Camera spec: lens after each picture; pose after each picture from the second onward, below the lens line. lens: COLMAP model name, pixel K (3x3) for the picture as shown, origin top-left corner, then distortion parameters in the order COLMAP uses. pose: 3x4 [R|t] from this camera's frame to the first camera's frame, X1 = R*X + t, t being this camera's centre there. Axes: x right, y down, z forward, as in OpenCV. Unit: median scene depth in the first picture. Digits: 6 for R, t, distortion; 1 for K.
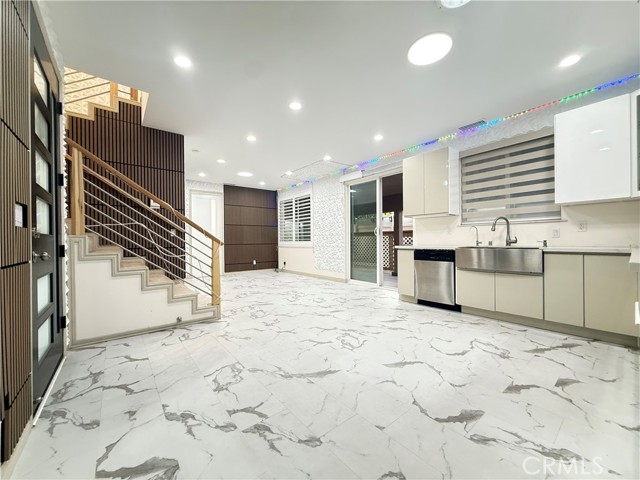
lens RADIAL K [[254.8, 0, 320.5], [0, 254.8, 240.4], [0, 0, 1]] dist [0.000515, 0.000290]
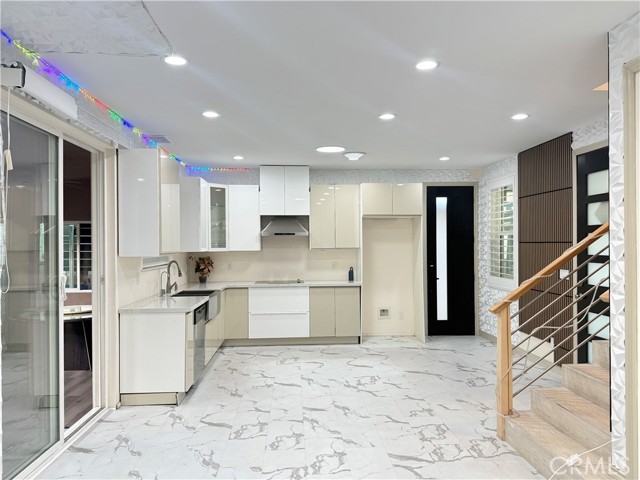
lens RADIAL K [[485.2, 0, 320.1], [0, 485.2, 241.0], [0, 0, 1]] dist [0.048073, -0.001135]
pose [[-0.810831, 0.014862, 0.585092, -0.676060], [0.011603, 0.999889, -0.009319, -0.131461], [-0.585166, -0.000767, -0.810913, 2.001503]]
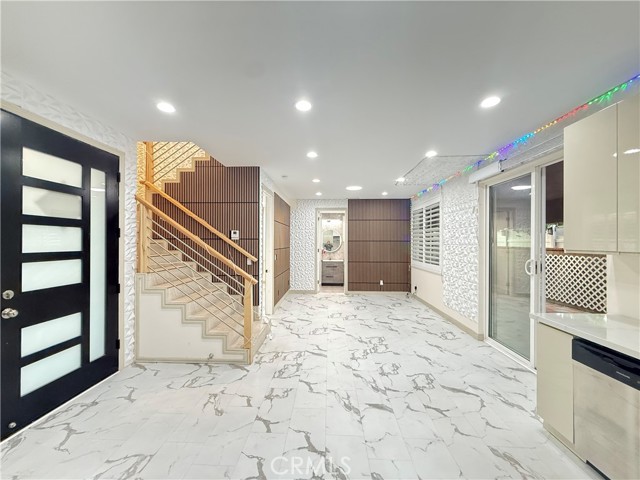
lens RADIAL K [[254.8, 0, 318.7], [0, 254.8, 241.0], [0, 0, 1]] dist [0.000515, 0.000290]
pose [[0.749912, 0.010011, -0.661462, 0.363313], [-0.010972, 0.999936, 0.002696, -0.130814], [0.661447, 0.005236, 0.749974, 0.433577]]
